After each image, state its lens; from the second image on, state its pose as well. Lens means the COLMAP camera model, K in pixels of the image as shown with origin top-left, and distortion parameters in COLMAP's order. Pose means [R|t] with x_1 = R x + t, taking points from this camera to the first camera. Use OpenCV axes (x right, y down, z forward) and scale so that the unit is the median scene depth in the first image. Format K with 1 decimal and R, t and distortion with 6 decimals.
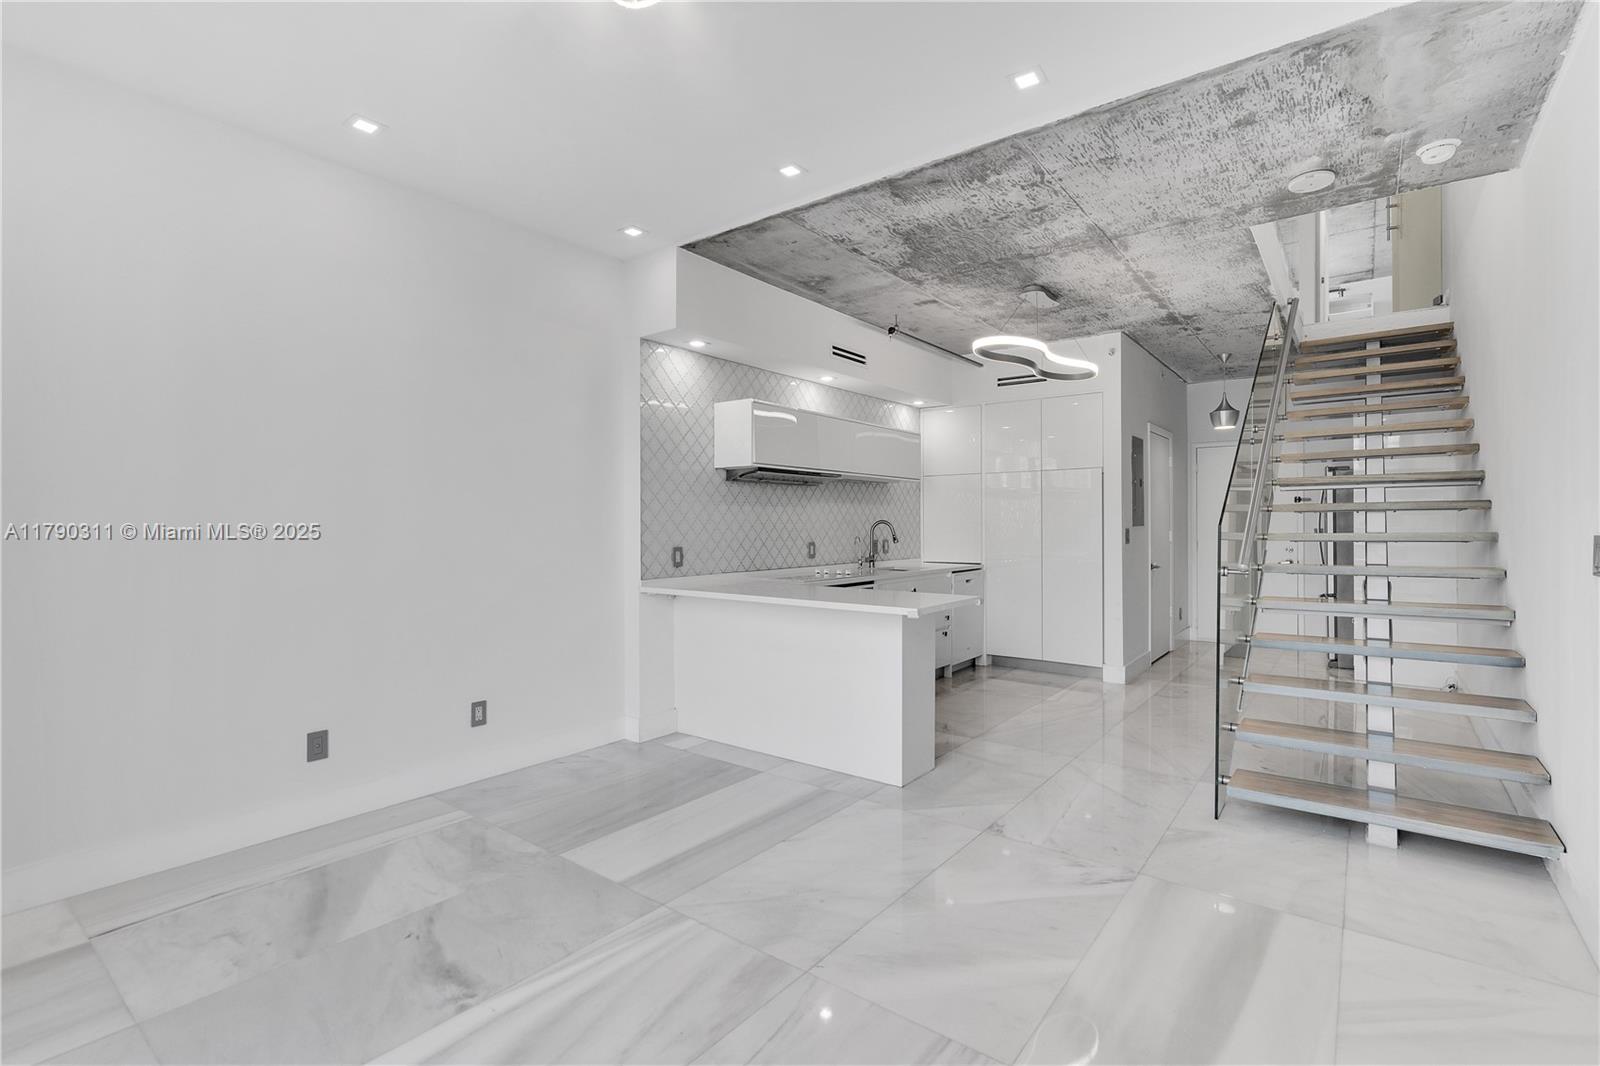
lens RADIAL K [[736.8, 0, 803.4], [0, 736.8, 526.9], [0, 0, 1]] dist [-0.000686, 0.000233]
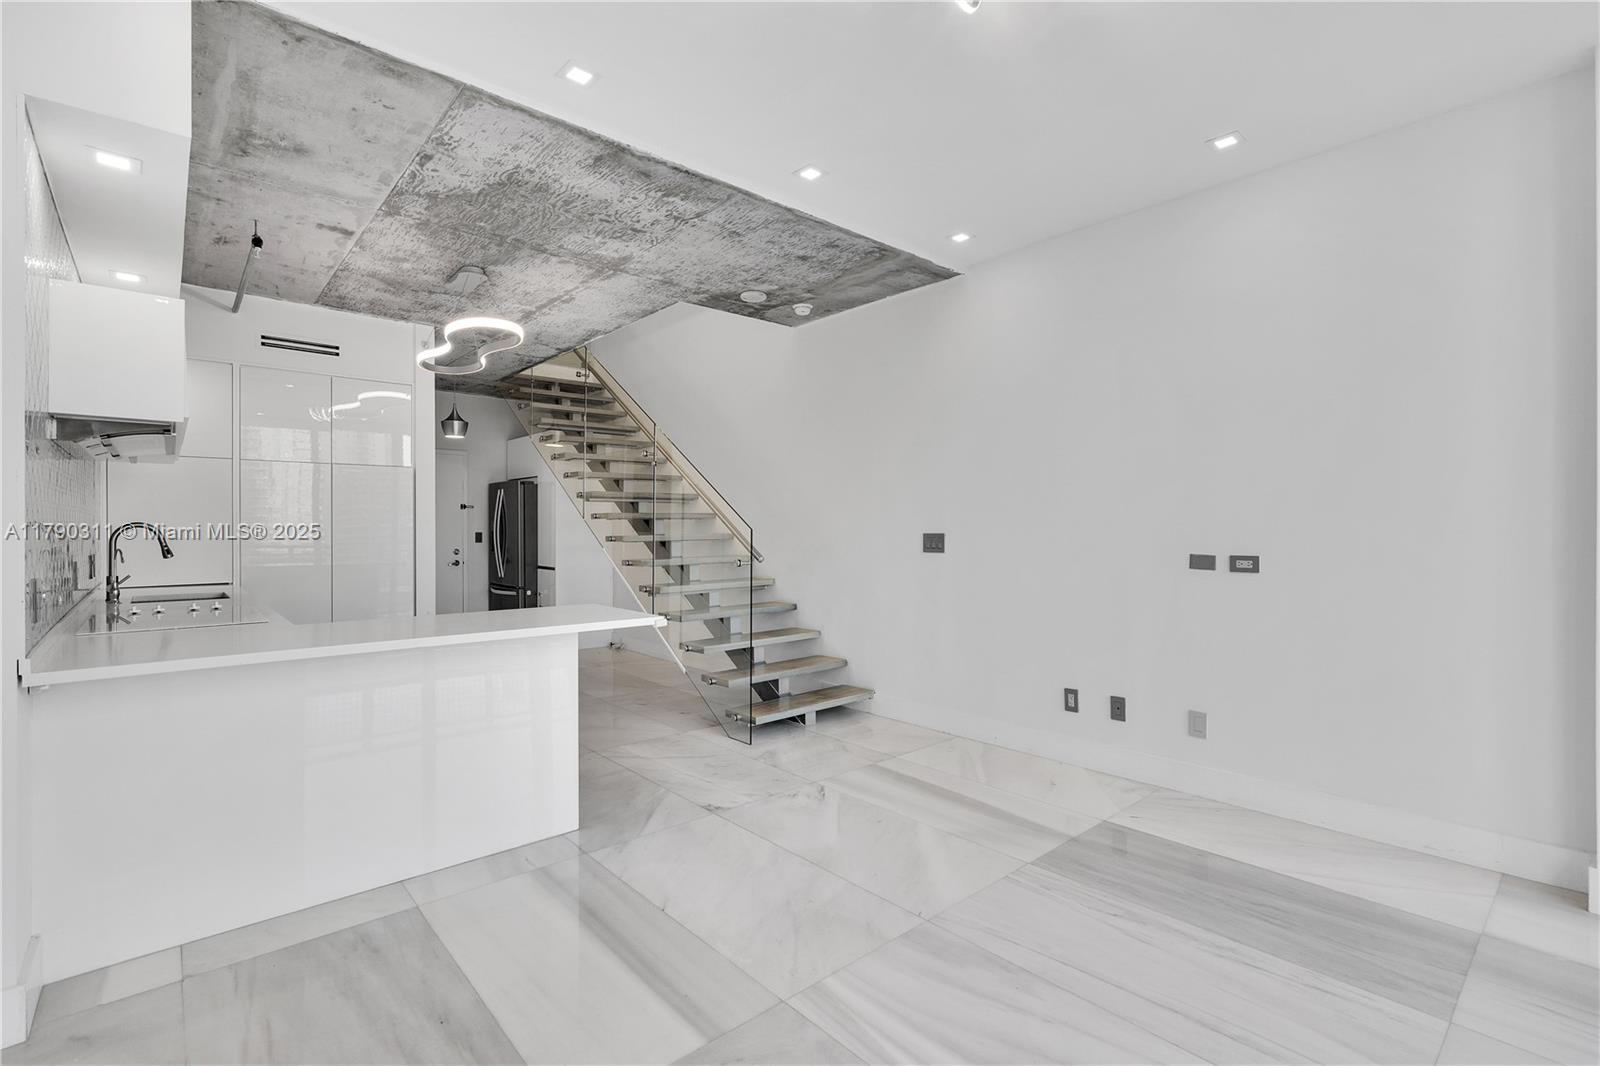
lens RADIAL K [[736.8, 0, 803.4], [0, 736.8, 526.9], [0, 0, 1]] dist [-0.000686, 0.000233]
pose [[0.188456, 0.002039, 0.982080, -0.434688], [0.003564, 0.999990, -0.002760, -0.001184], [-0.982075, 0.004020, 0.188447, 0.367165]]
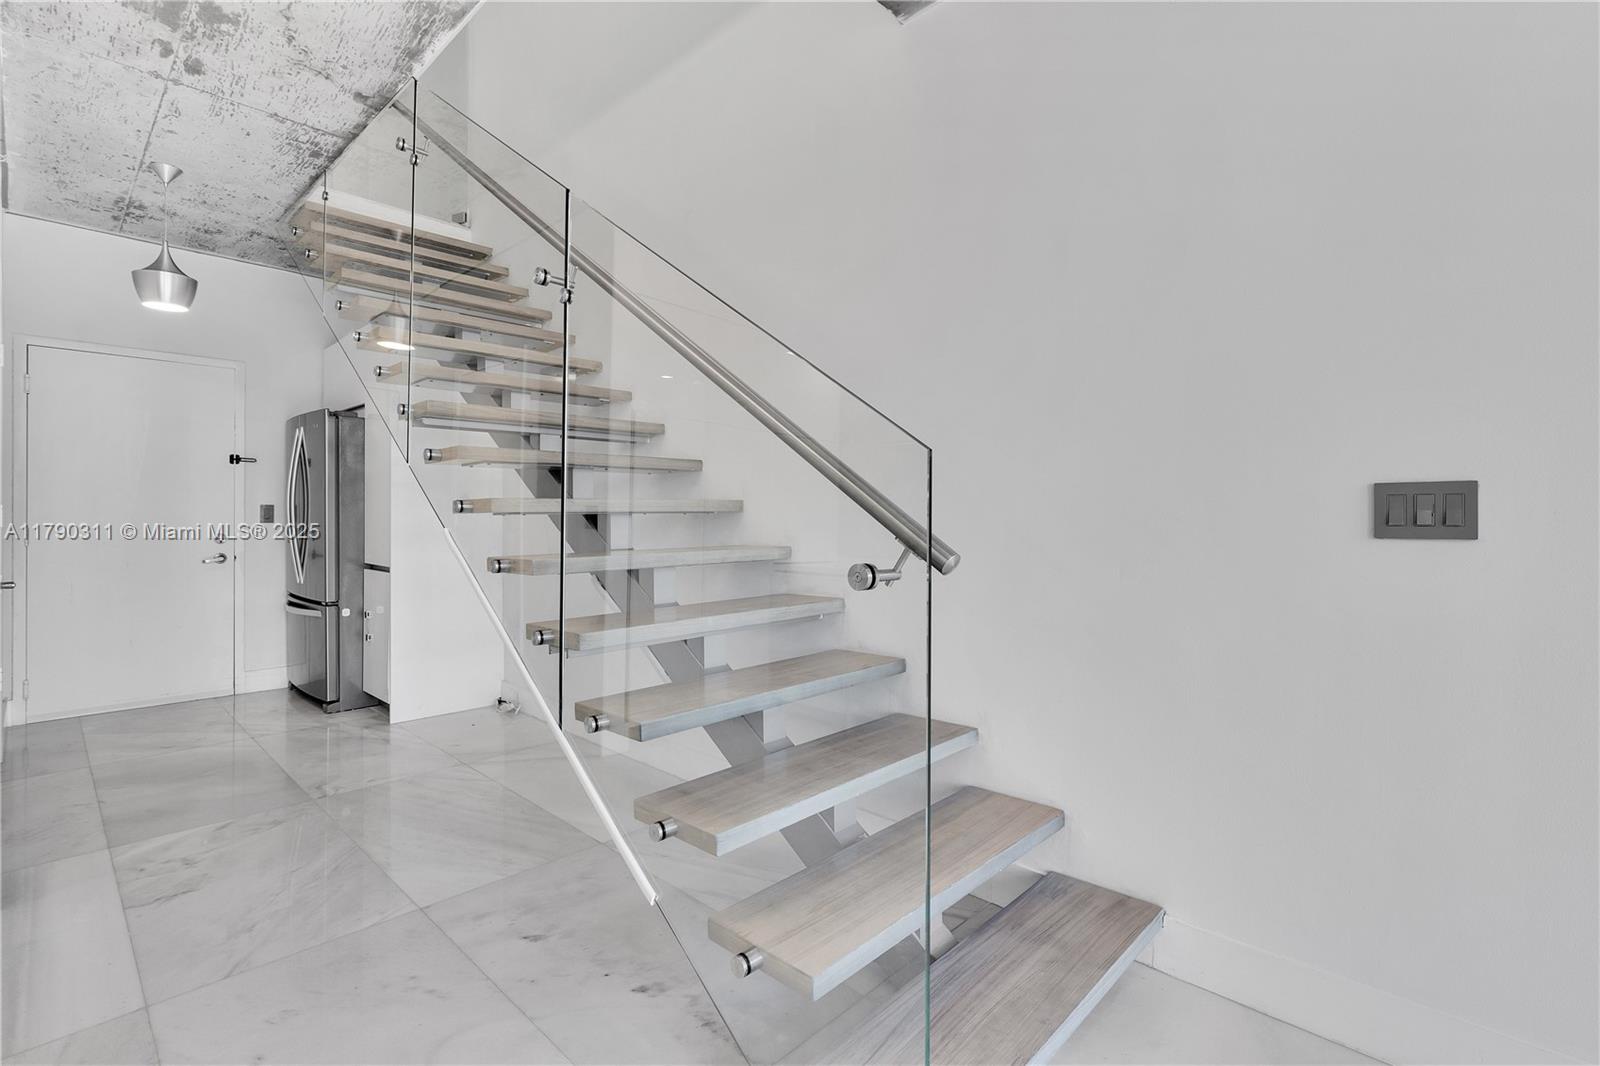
lens RADIAL K [[733.8, 0, 805.9], [0, 733.8, 513.4], [0, 0, 1]] dist [0.001336, 0.000374]
pose [[0.100617, 0.004692, 0.994914, 0.115562], [0.000117, 0.999989, -0.004728, 0.017727], [-0.994925, 0.000592, 0.100615, 0.581741]]
